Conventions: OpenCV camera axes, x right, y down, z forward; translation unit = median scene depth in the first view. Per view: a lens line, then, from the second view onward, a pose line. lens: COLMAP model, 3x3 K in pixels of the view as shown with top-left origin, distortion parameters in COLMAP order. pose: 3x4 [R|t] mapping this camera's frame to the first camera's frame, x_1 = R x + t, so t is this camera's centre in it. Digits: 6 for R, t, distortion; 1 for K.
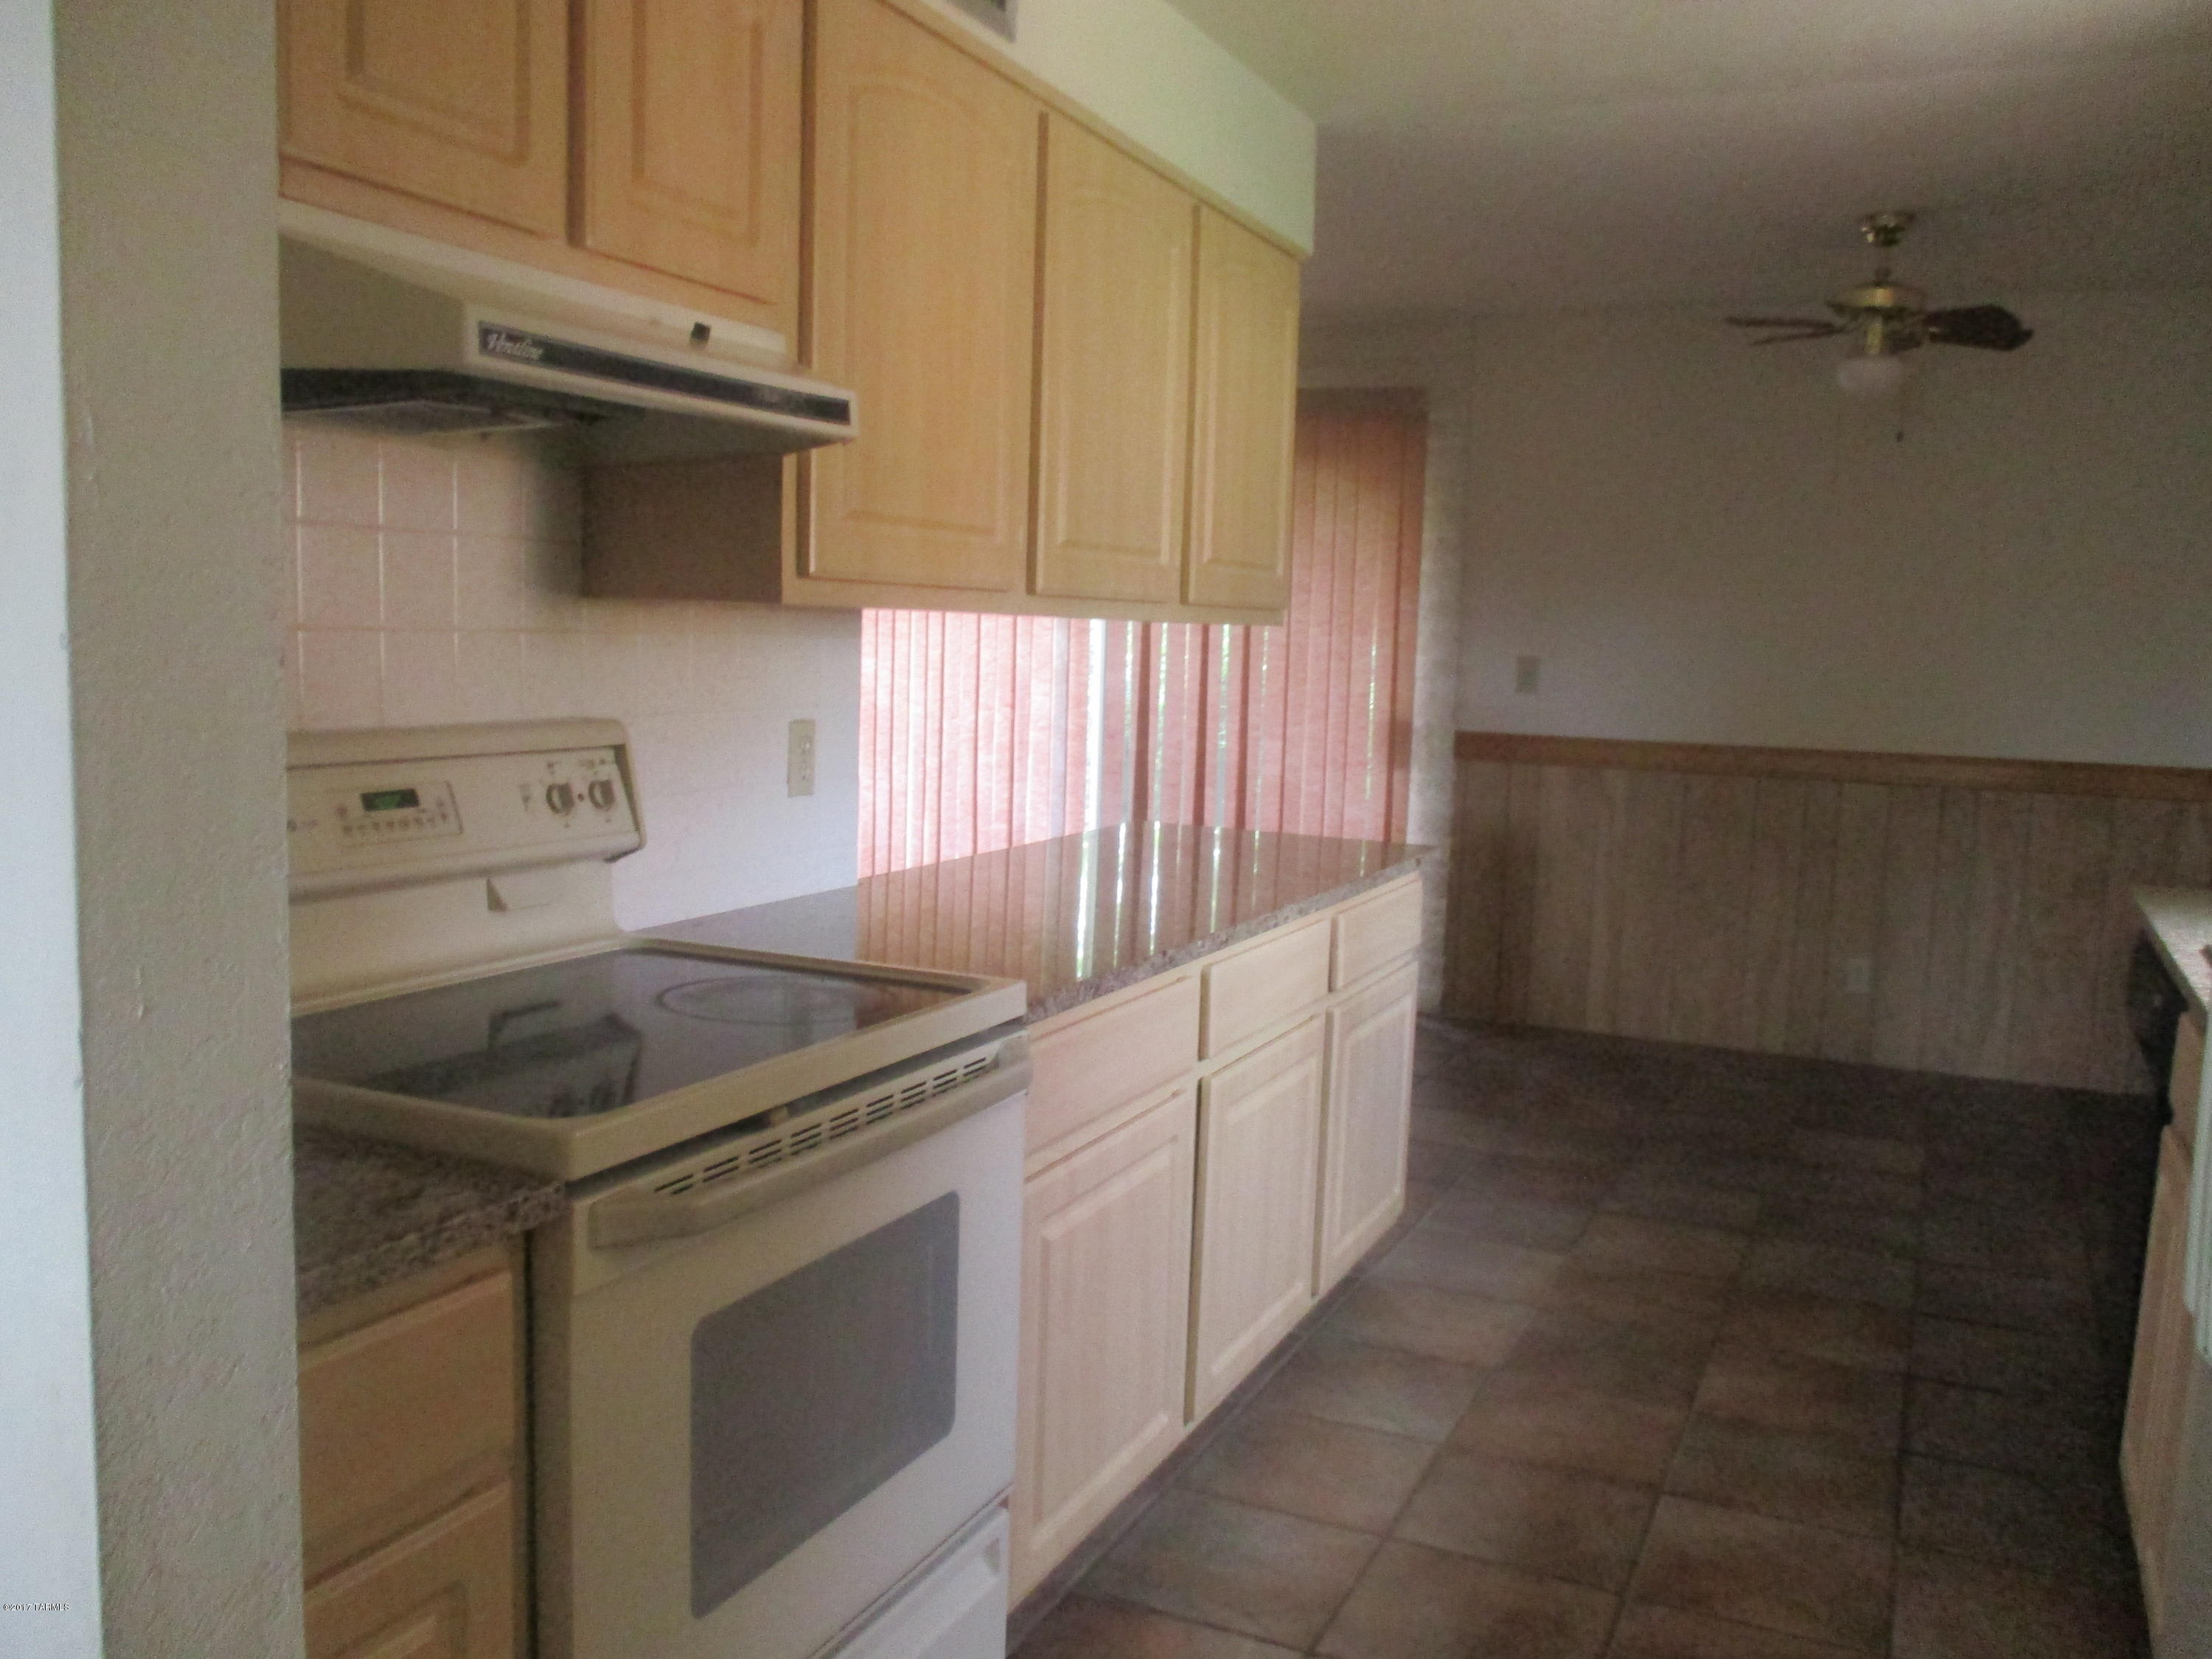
lens RADIAL K [[1823.9, 0, 1108.8], [0, 1823.9, 855.1], [0, 0, 1]] dist [-0.037543, 0.004036]
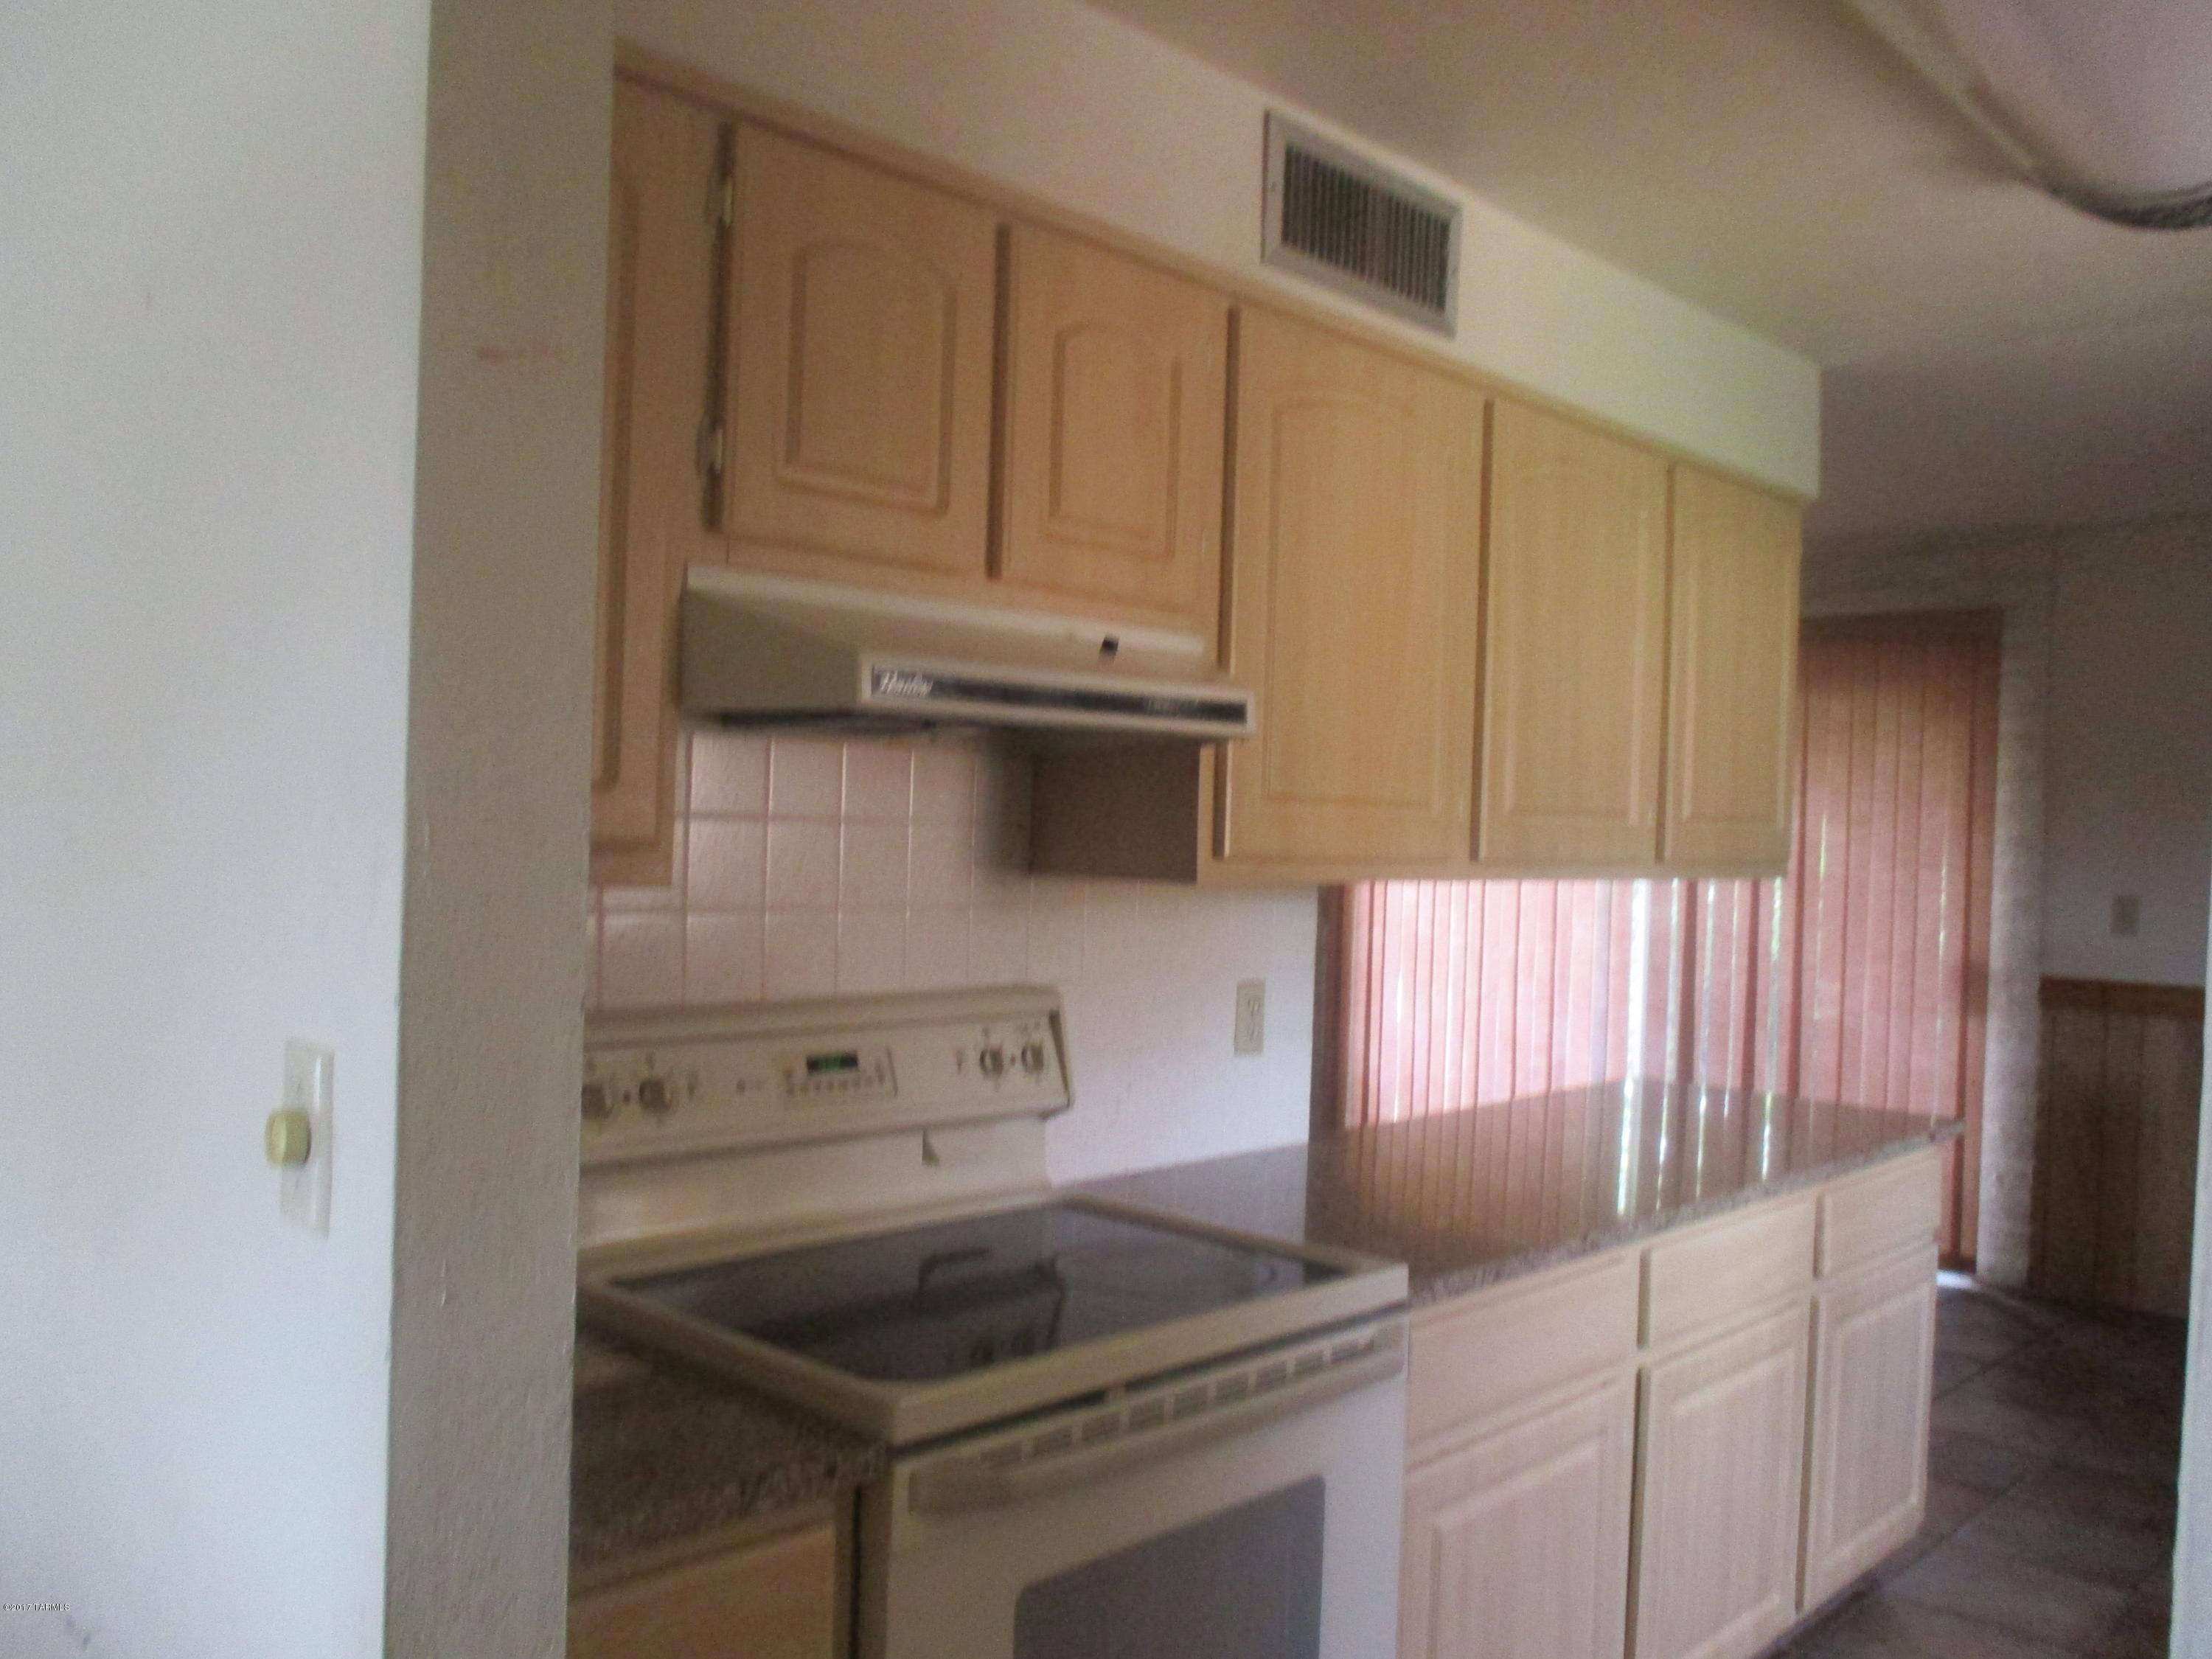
lens RADIAL K [[1823.9, 0, 1108.8], [0, 1823.9, 855.1], [0, 0, 1]] dist [-0.037543, 0.004036]
pose [[0.947263, 0.001688, -0.320453, 0.082418], [-0.038136, 0.993474, -0.107498, -0.028620], [0.318180, 0.114050, 0.941145, -0.013284]]
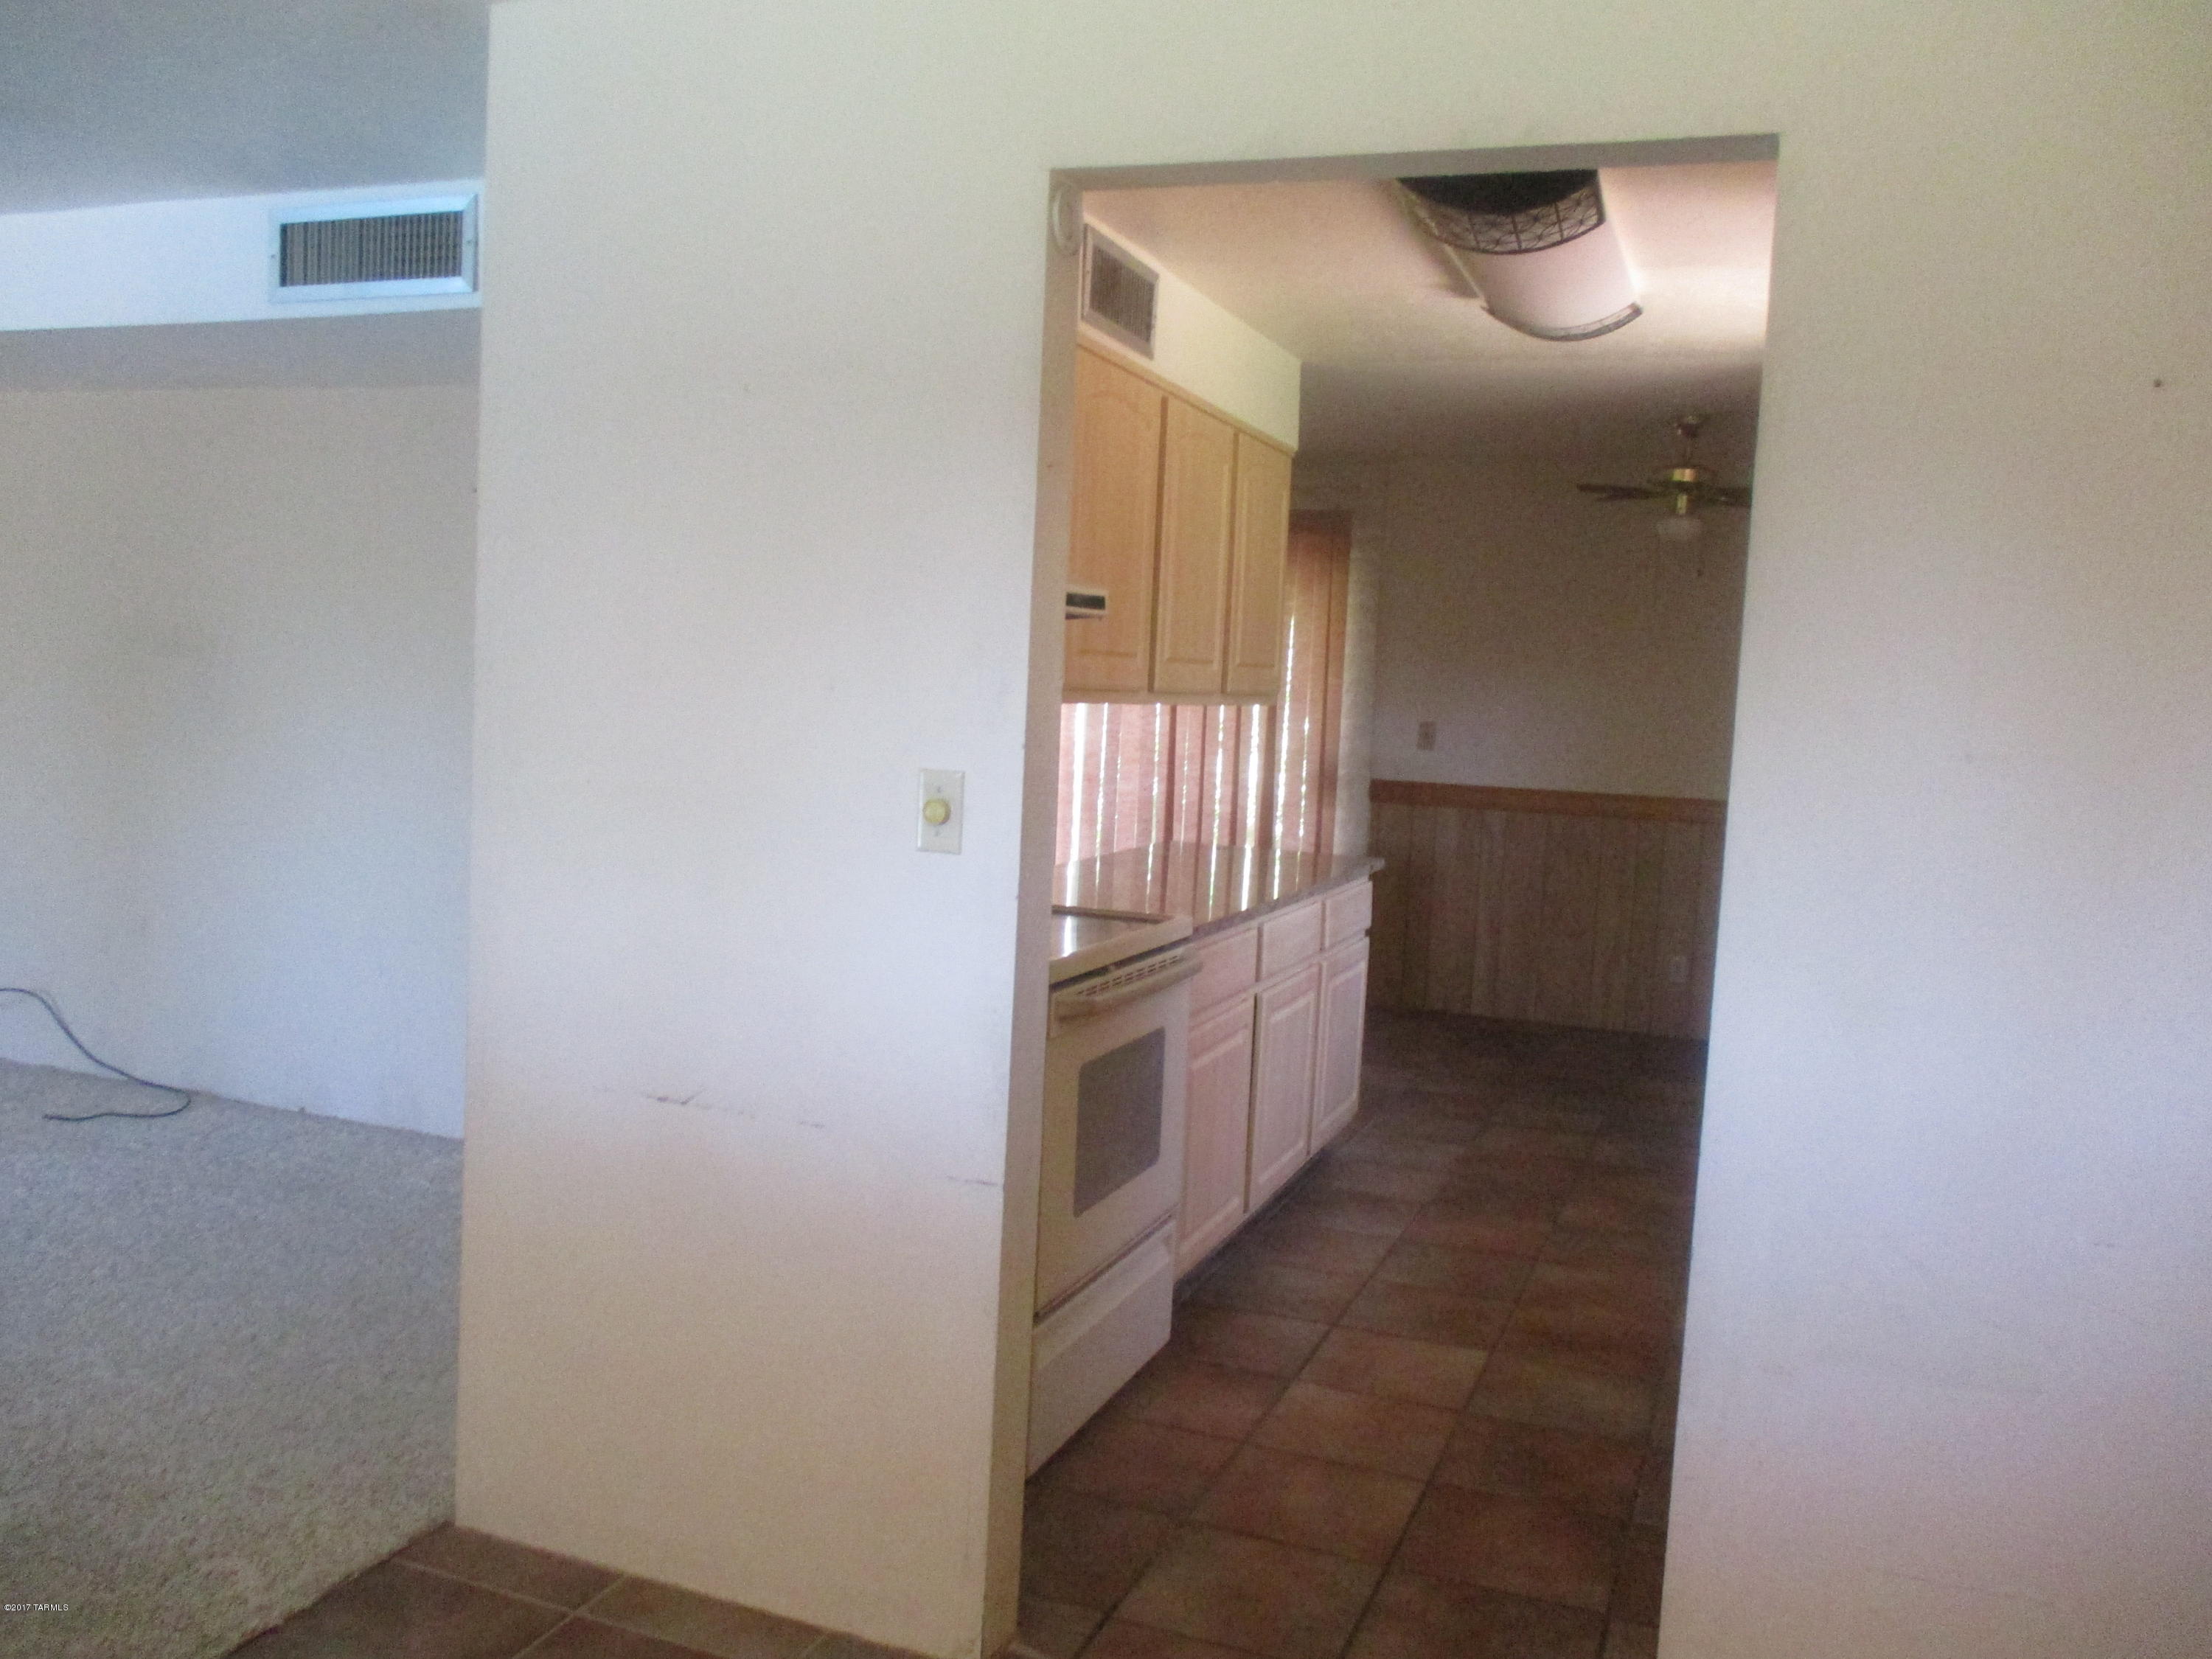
lens RADIAL K [[1823.9, 0, 1108.8], [0, 1823.9, 855.1], [0, 0, 1]] dist [-0.037543, 0.004036]
pose [[0.997359, 0.007754, 0.072218, -0.180702], [-0.005994, 0.999681, -0.024555, 0.037215], [-0.072385, 0.024057, 0.997087, -0.552450]]
